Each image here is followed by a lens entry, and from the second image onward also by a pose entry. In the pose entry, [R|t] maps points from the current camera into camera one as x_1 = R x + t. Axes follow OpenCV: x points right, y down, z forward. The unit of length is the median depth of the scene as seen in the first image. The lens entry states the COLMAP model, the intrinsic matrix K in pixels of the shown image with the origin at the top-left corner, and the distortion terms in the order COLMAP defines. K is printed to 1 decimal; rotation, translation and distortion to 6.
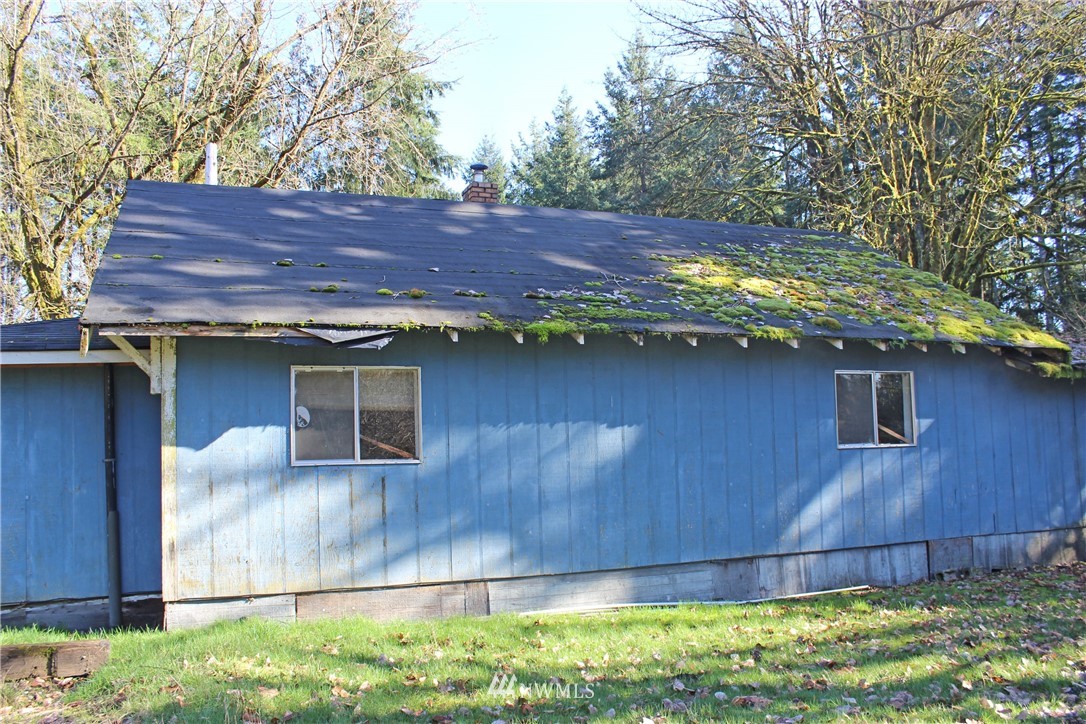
lens RADIAL K [[918.5, 0, 548.4], [0, 918.5, 380.5], [0, 0, 1]] dist [-0.182459, 0.166756]
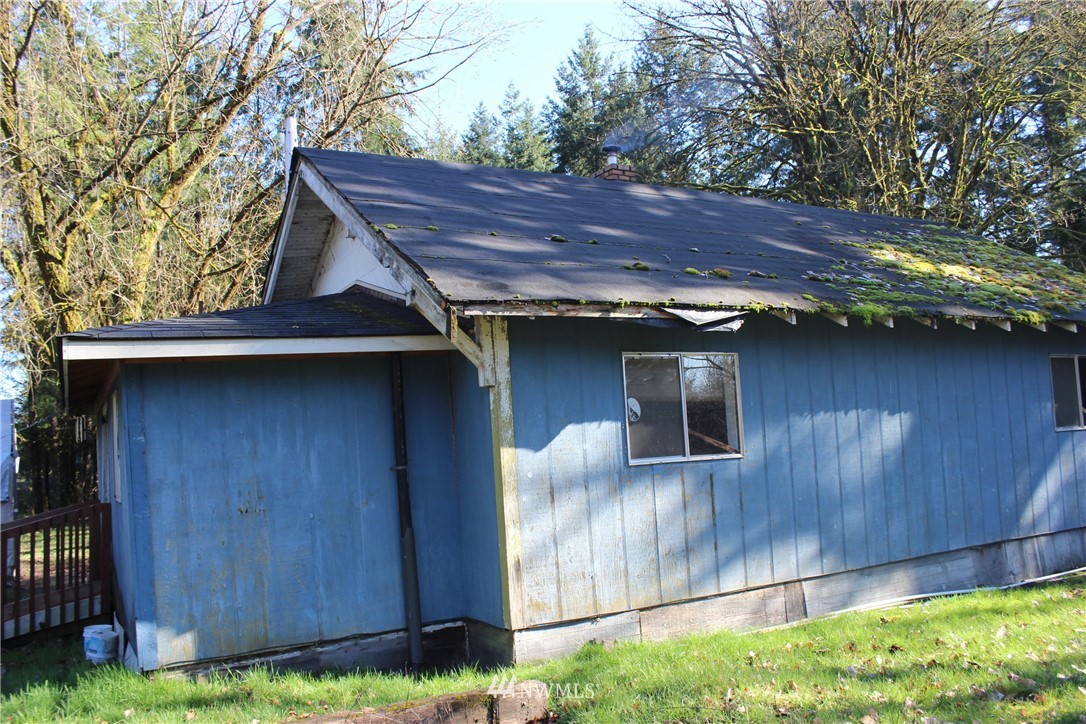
lens RADIAL K [[918.5, 0, 548.4], [0, 918.5, 380.5], [0, 0, 1]] dist [-0.182459, 0.166756]
pose [[0.990325, -0.017810, 0.137617, -0.464590], [0.018023, 0.999838, -0.000299, 0.009927], [-0.137589, 0.002777, 0.990486, 0.120669]]
